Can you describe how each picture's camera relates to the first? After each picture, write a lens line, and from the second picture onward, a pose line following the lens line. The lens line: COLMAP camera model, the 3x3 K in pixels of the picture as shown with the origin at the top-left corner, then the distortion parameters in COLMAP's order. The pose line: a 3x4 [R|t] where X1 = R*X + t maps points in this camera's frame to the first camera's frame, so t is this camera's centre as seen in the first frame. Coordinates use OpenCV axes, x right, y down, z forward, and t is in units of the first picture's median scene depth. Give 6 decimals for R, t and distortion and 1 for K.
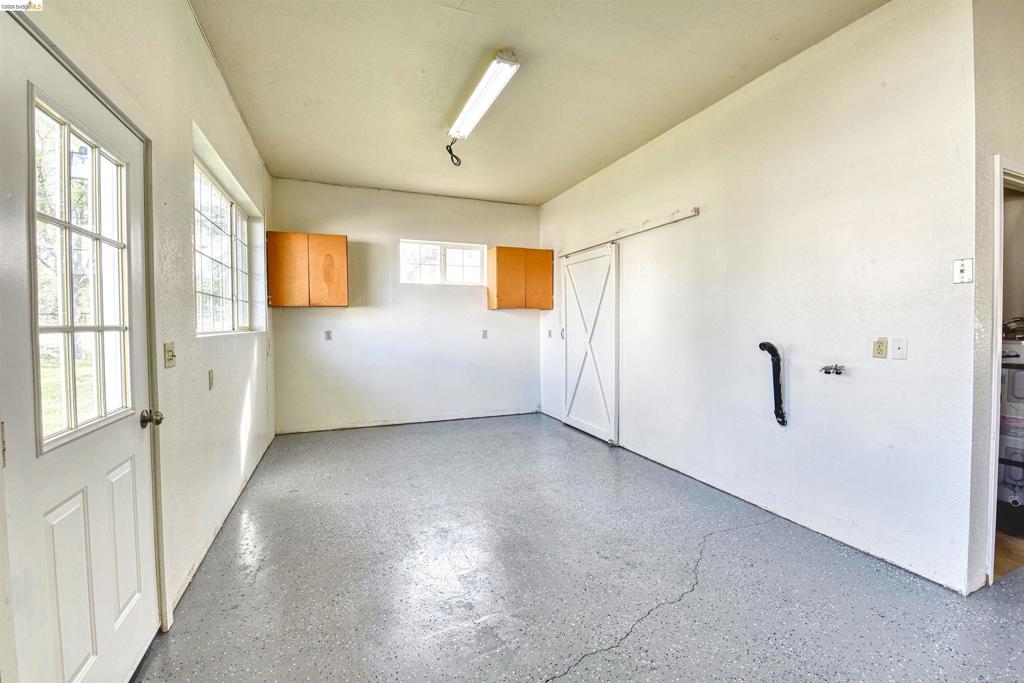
lens RADIAL K [[445.2, 0, 516.5], [0, 445.2, 339.8], [0, 0, 1]] dist [-0.042166, -0.000250]
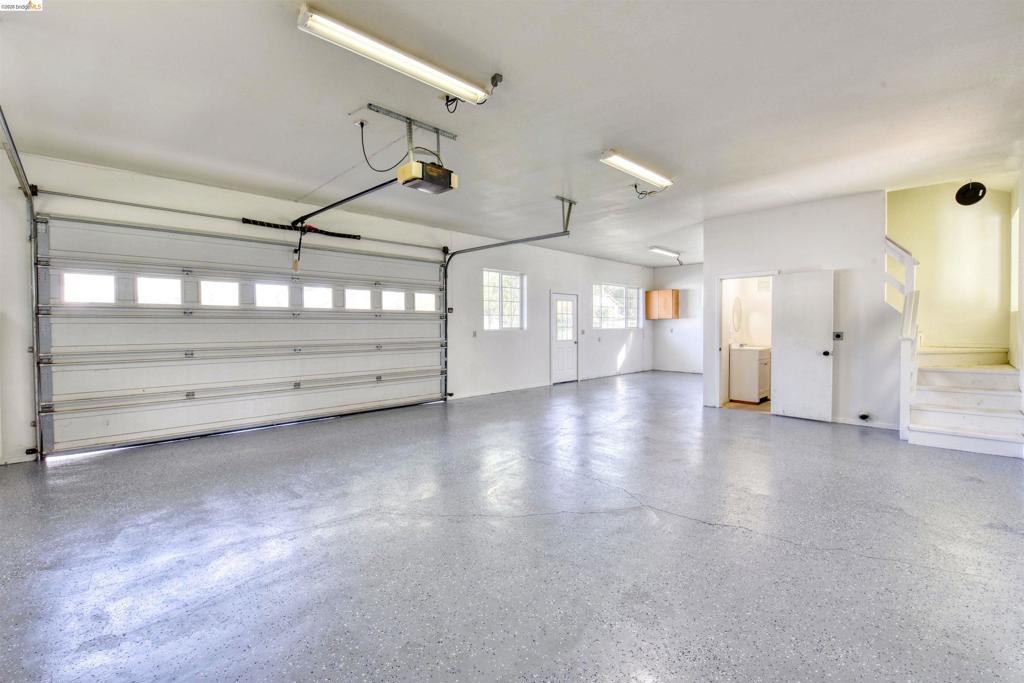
lens RADIAL K [[445.2, 0, 516.5], [0, 445.2, 339.8], [0, 0, 1]] dist [-0.042166, -0.000250]
pose [[0.411757, 0.018767, -0.911100, 1.614492], [-0.023779, 0.999669, 0.009845, 0.039601], [0.910983, 0.017611, 0.412067, -0.835480]]
